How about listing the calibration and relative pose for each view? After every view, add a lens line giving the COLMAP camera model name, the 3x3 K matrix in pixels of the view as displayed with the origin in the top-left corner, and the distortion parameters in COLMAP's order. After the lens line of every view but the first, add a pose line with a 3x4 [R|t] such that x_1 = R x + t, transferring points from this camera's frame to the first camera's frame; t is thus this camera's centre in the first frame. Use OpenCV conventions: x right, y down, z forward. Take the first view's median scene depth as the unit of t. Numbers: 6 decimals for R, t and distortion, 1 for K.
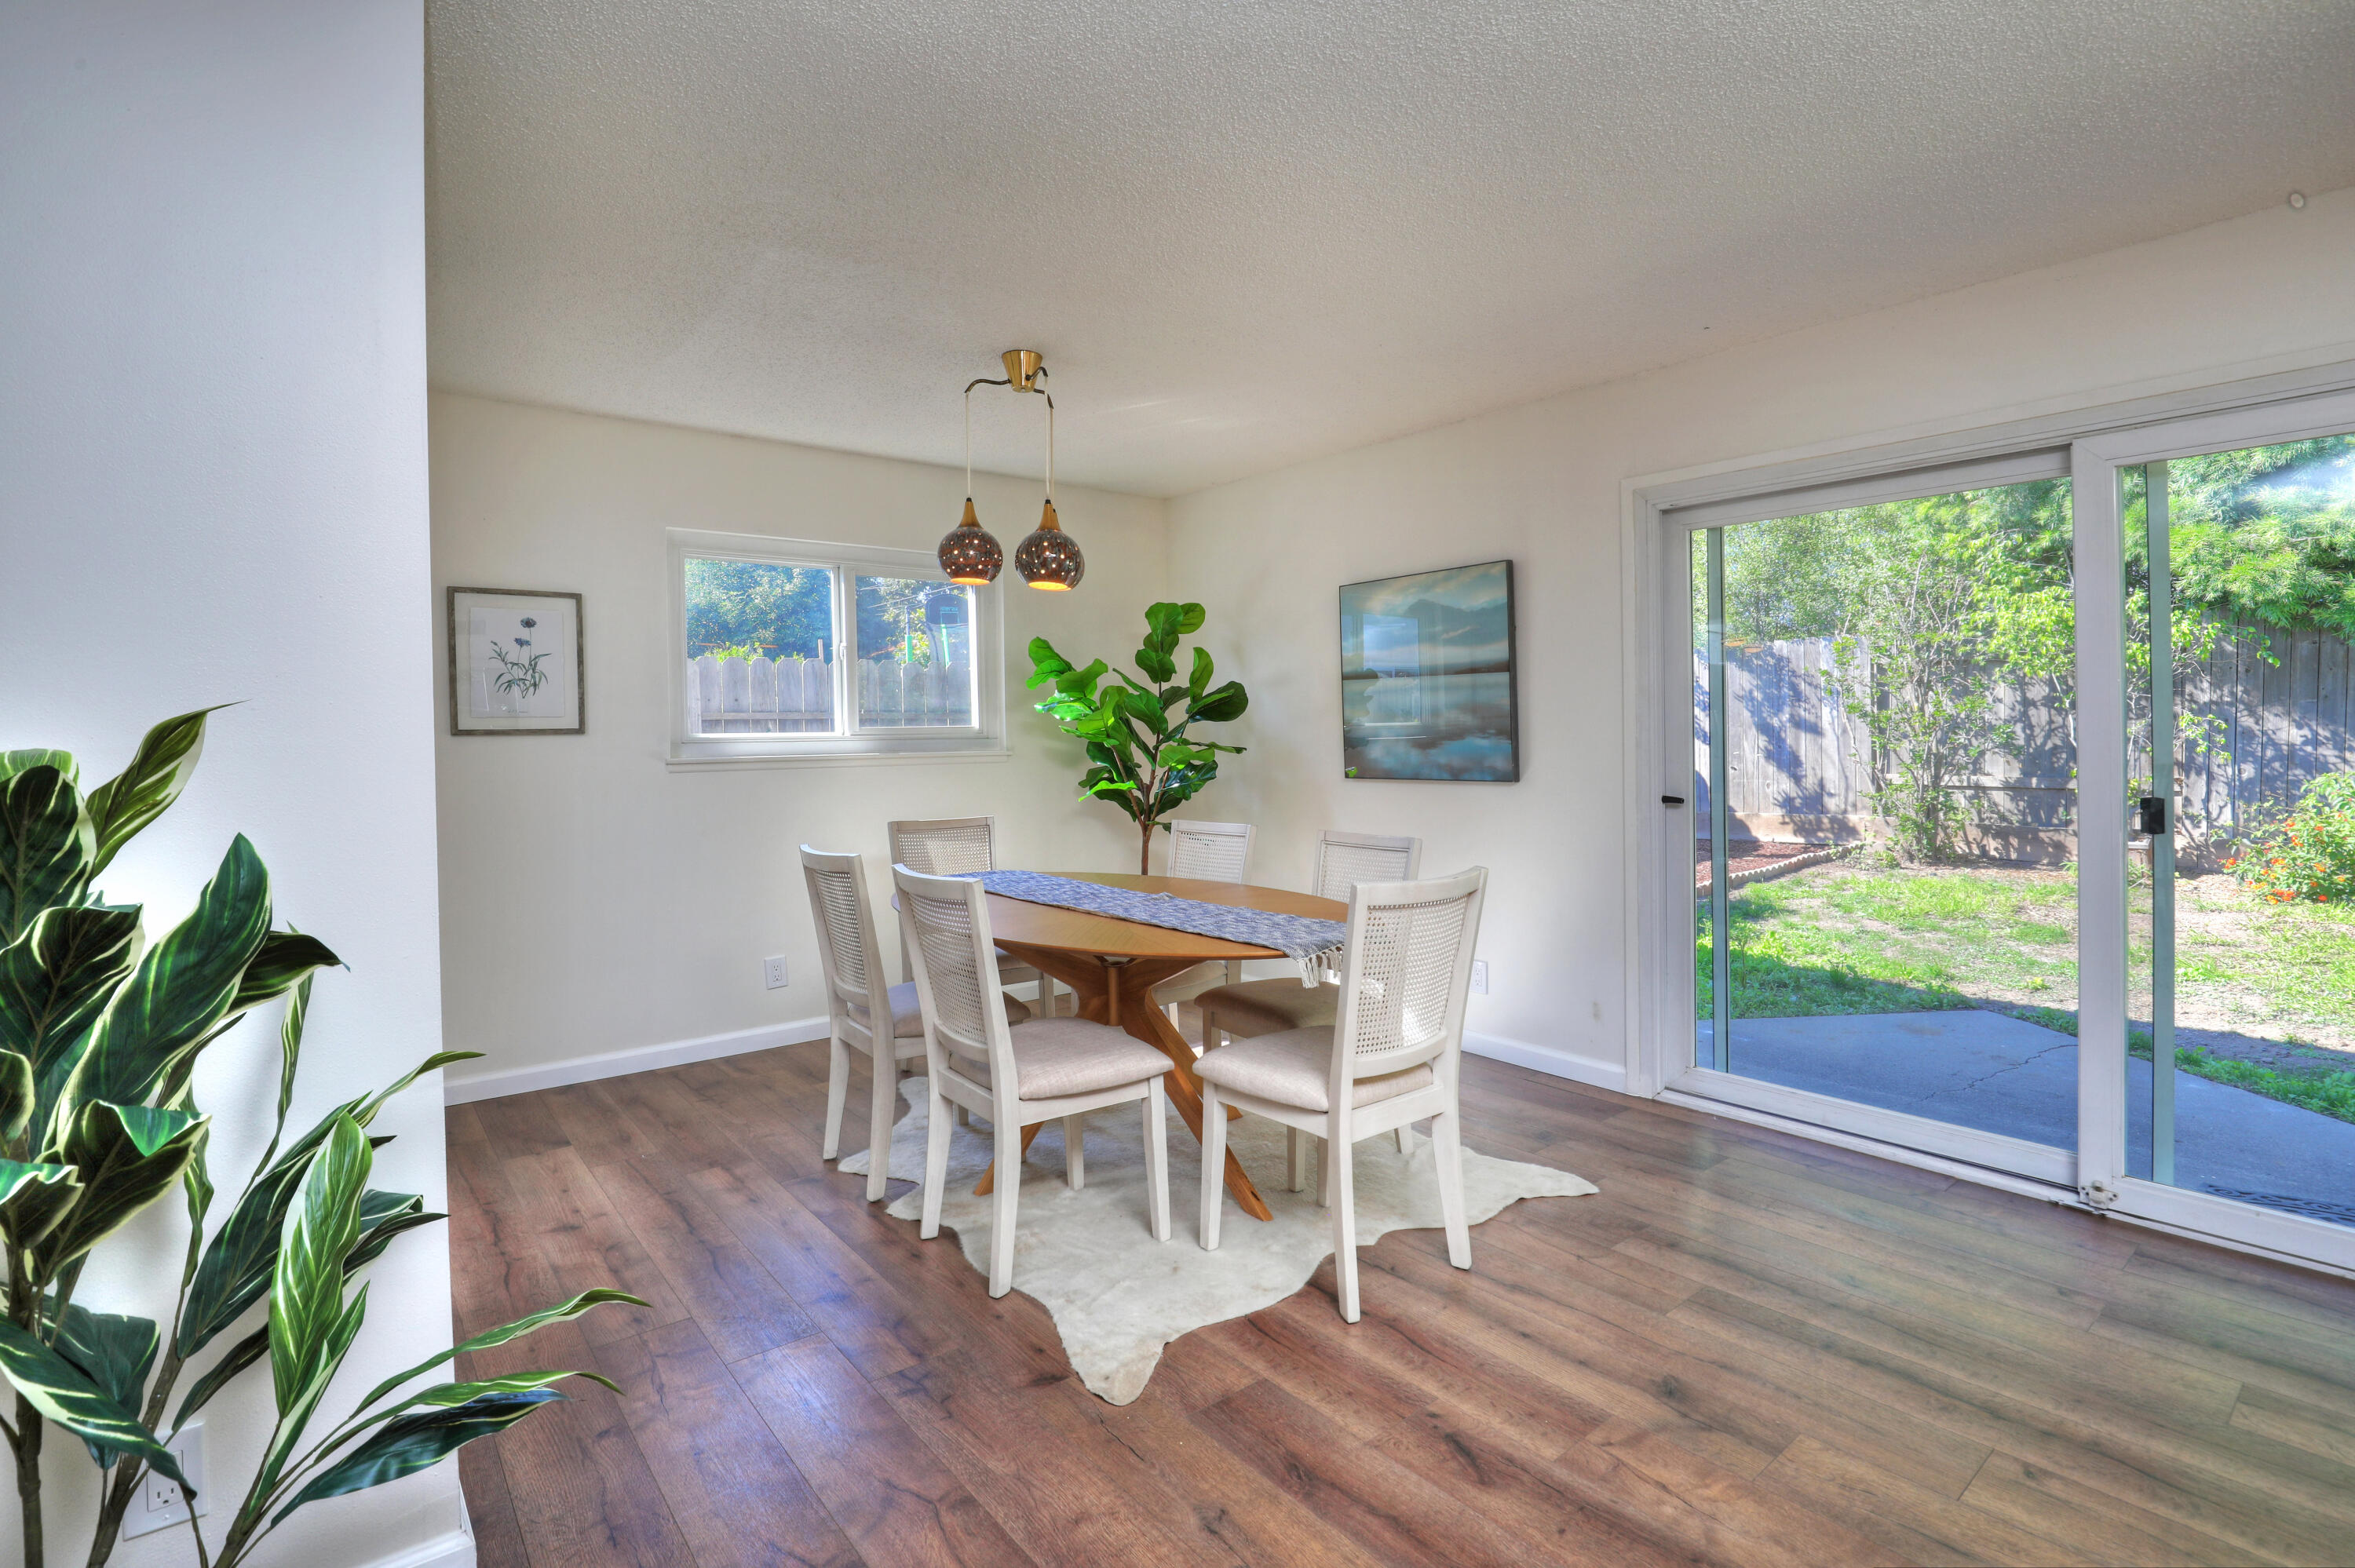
lens RADIAL K [[1080.1, 0, 1153.5], [0, 1080.1, 749.1], [0, 0, 1]] dist [-0.024764, 0.003374]
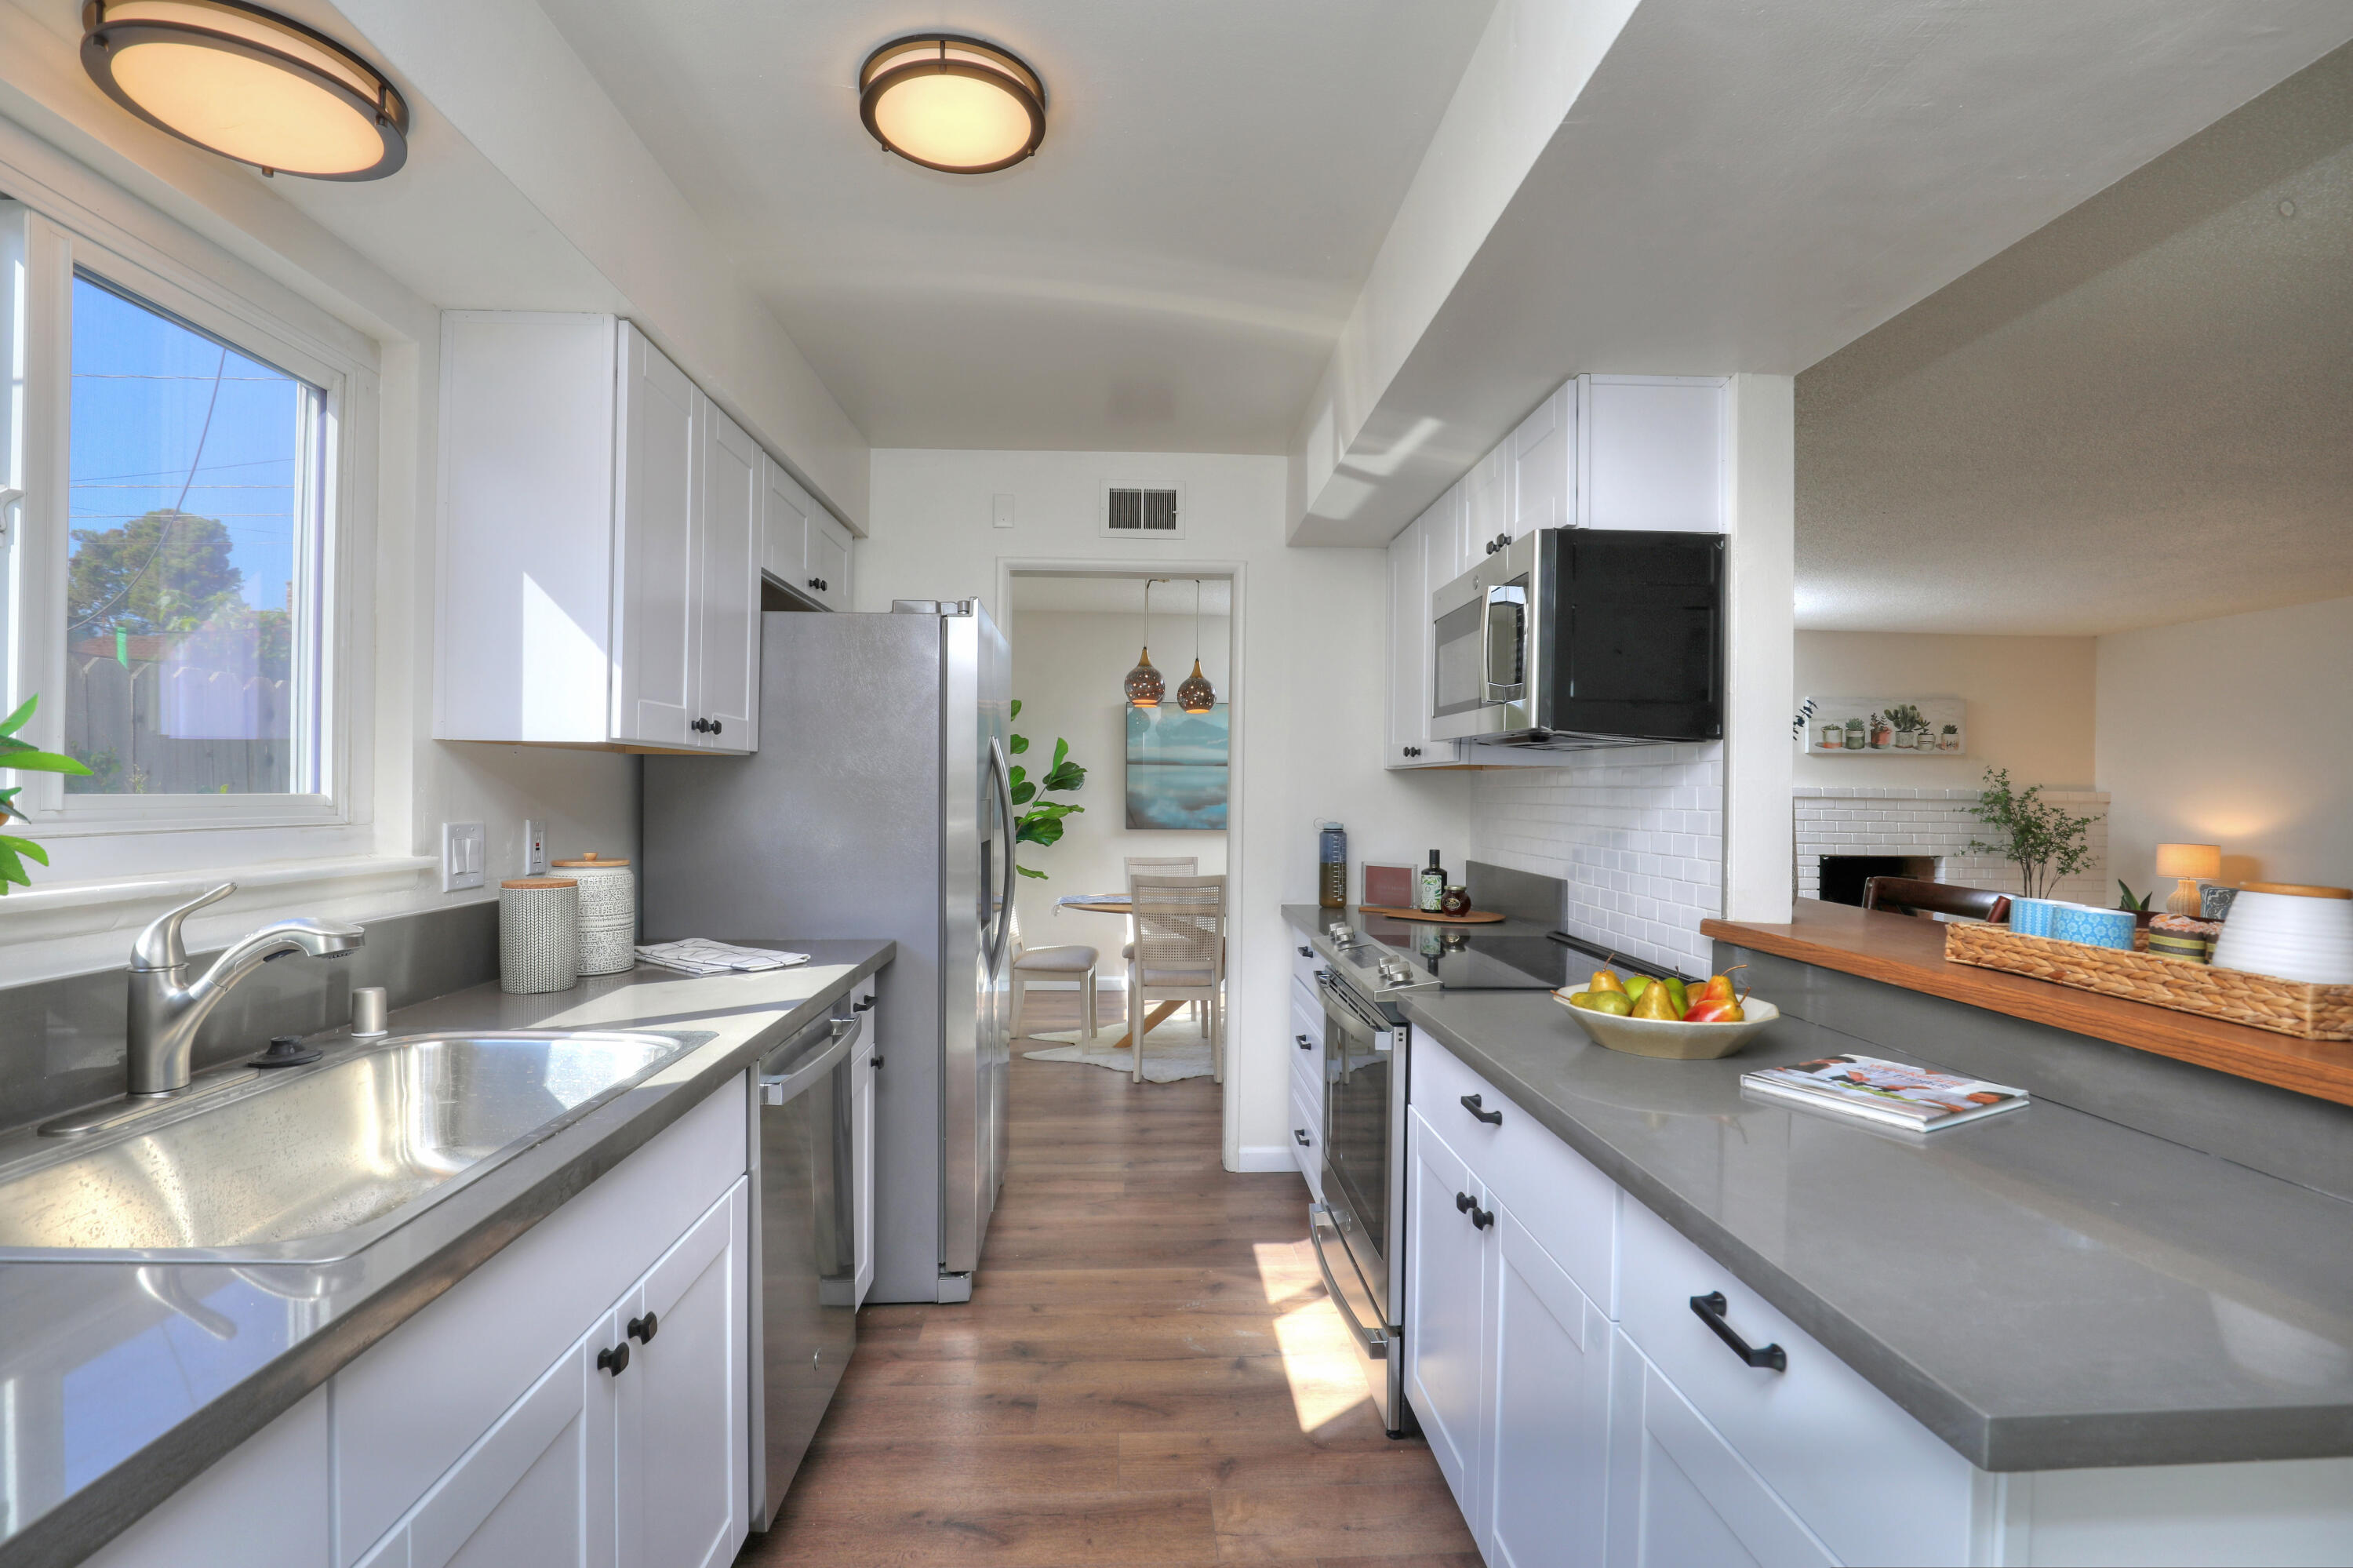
lens RADIAL K [[1130.1, 0, 1194.8], [0, 1130.1, 782.1], [0, 0, 1]] dist [-0.000892, -0.002673]
pose [[0.570980, 0.020180, 0.820716, -1.311943], [-0.005570, 0.999770, -0.020707, -0.008243], [-0.820945, 0.007252, 0.570961, 0.017107]]
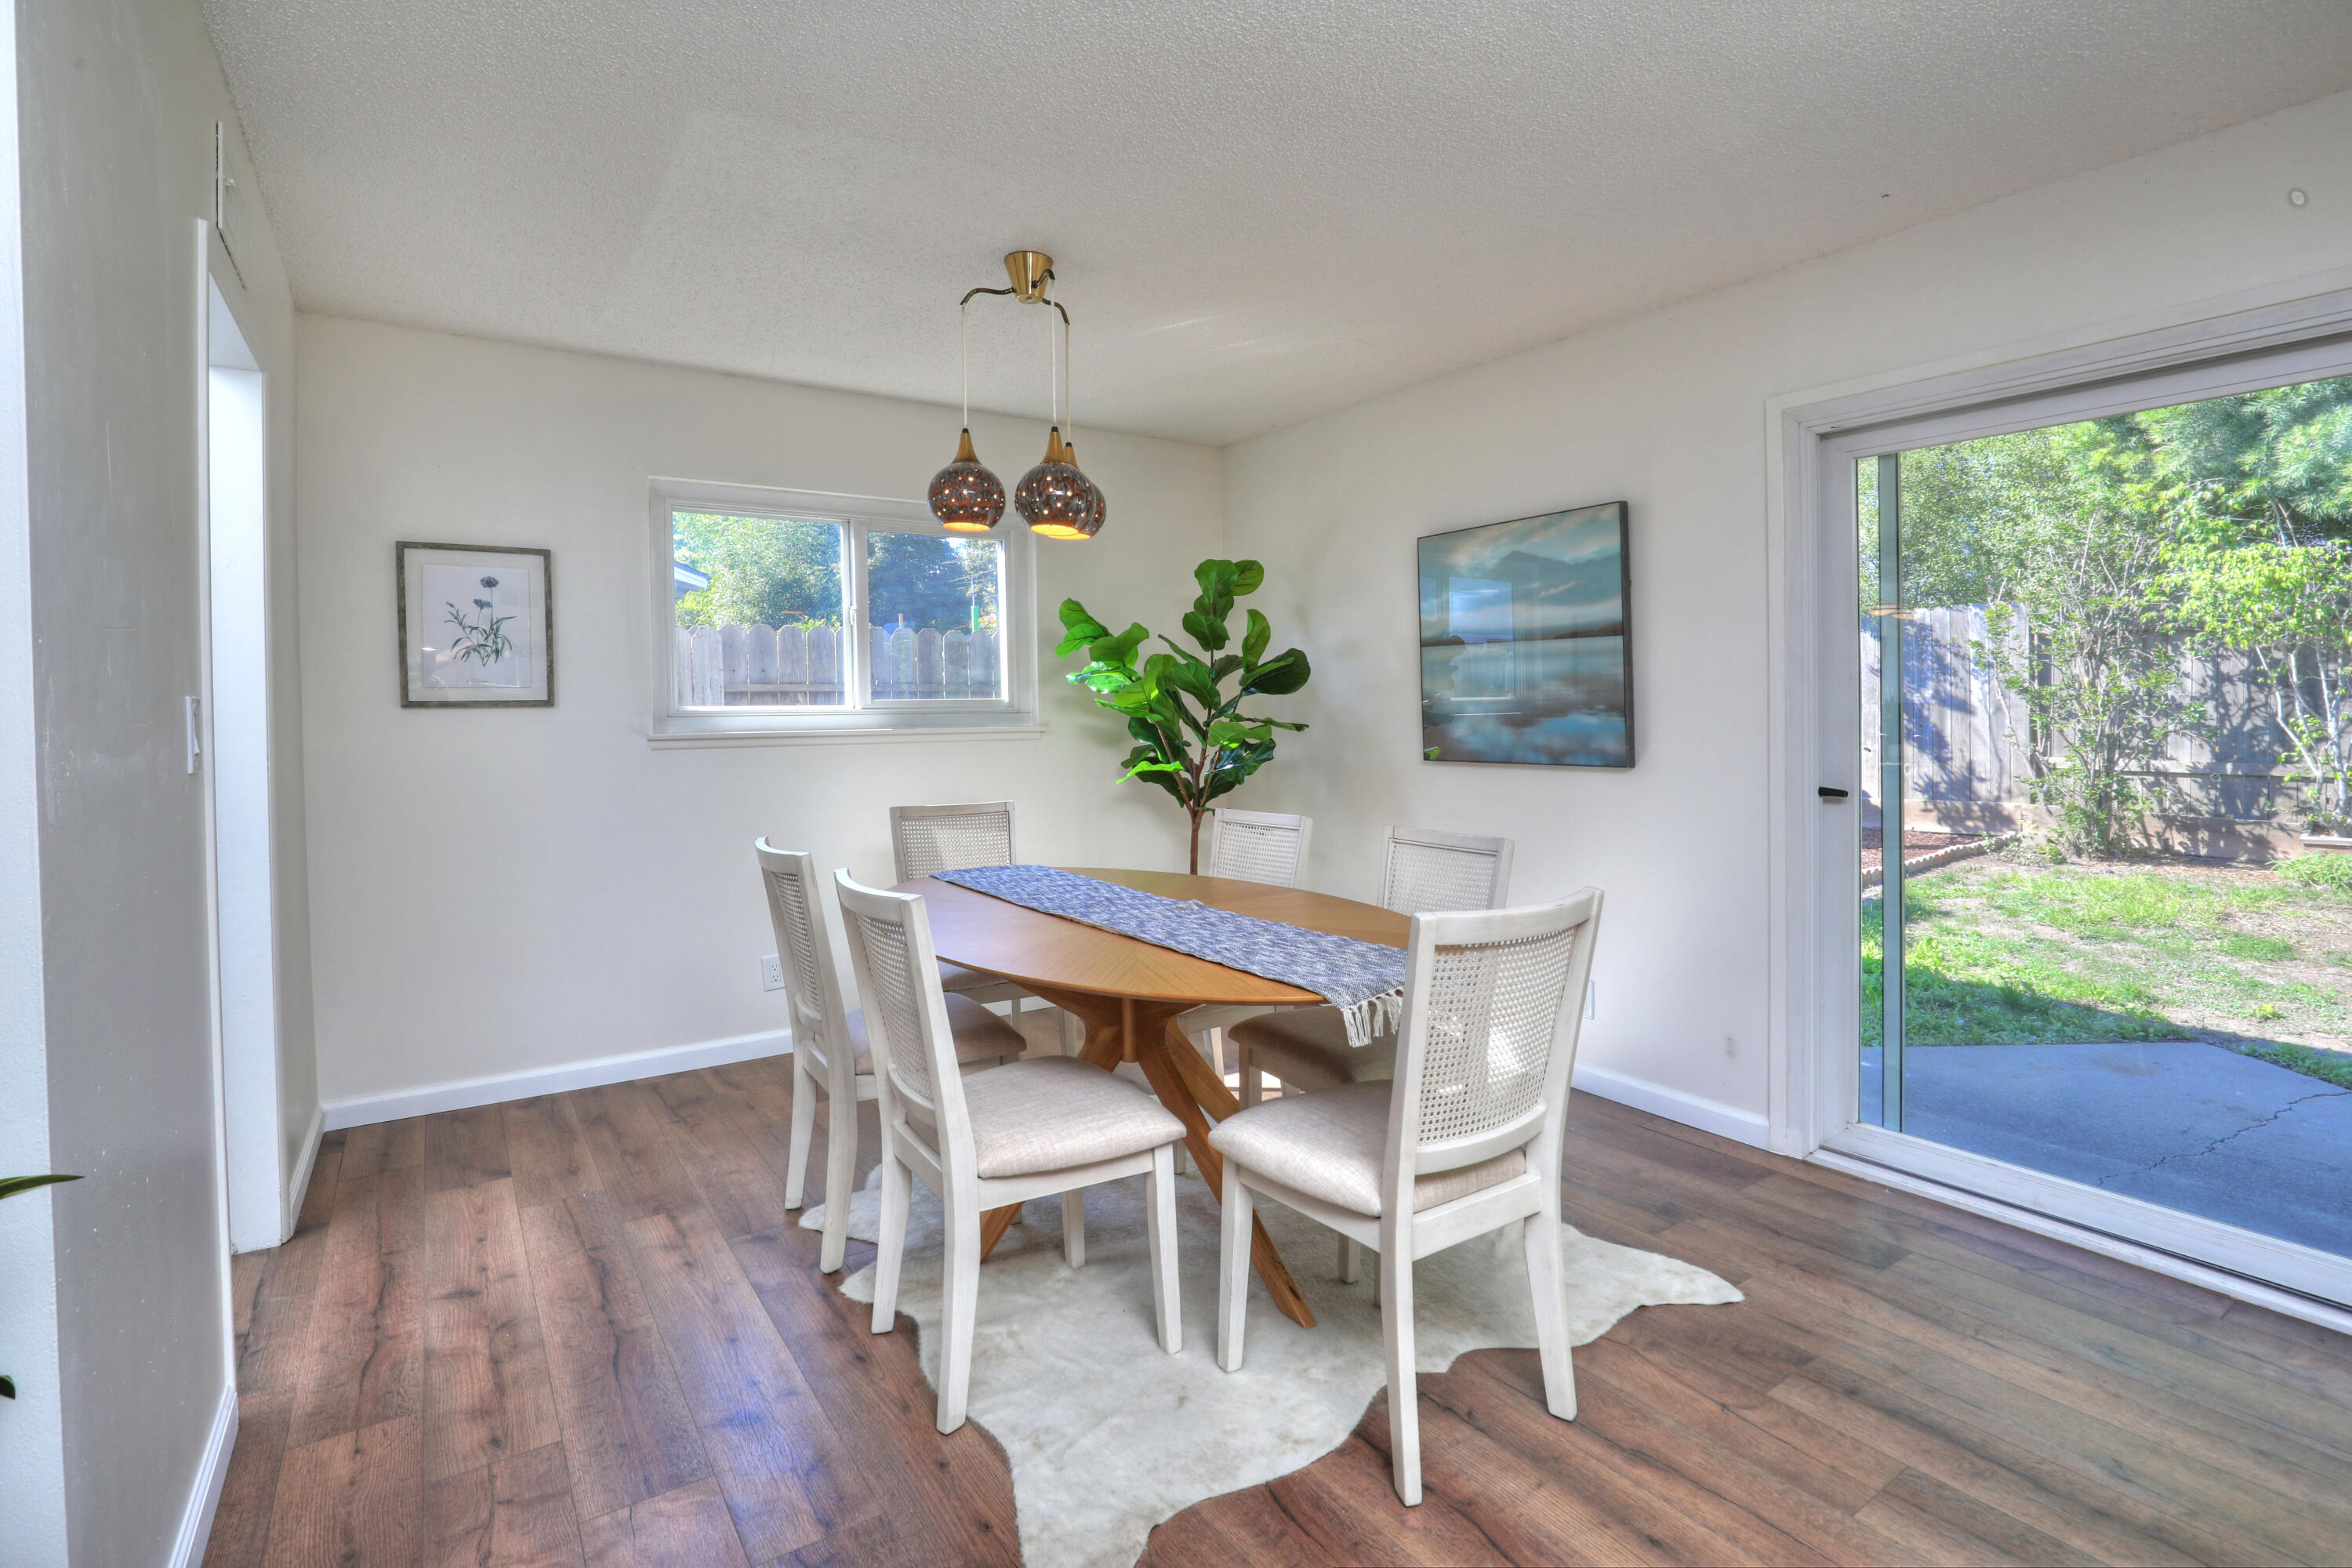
lens RADIAL K [[1078.8, 0, 1140.8], [0, 1078.8, 721.7], [0, 0, 1]] dist [-0.024764, 0.003374]
pose [[0.995773, 0.004733, -0.091727, 0.038859], [-0.004952, 0.999985, -0.002169, -0.001429], [0.091715, 0.002614, 0.995782, 0.151081]]
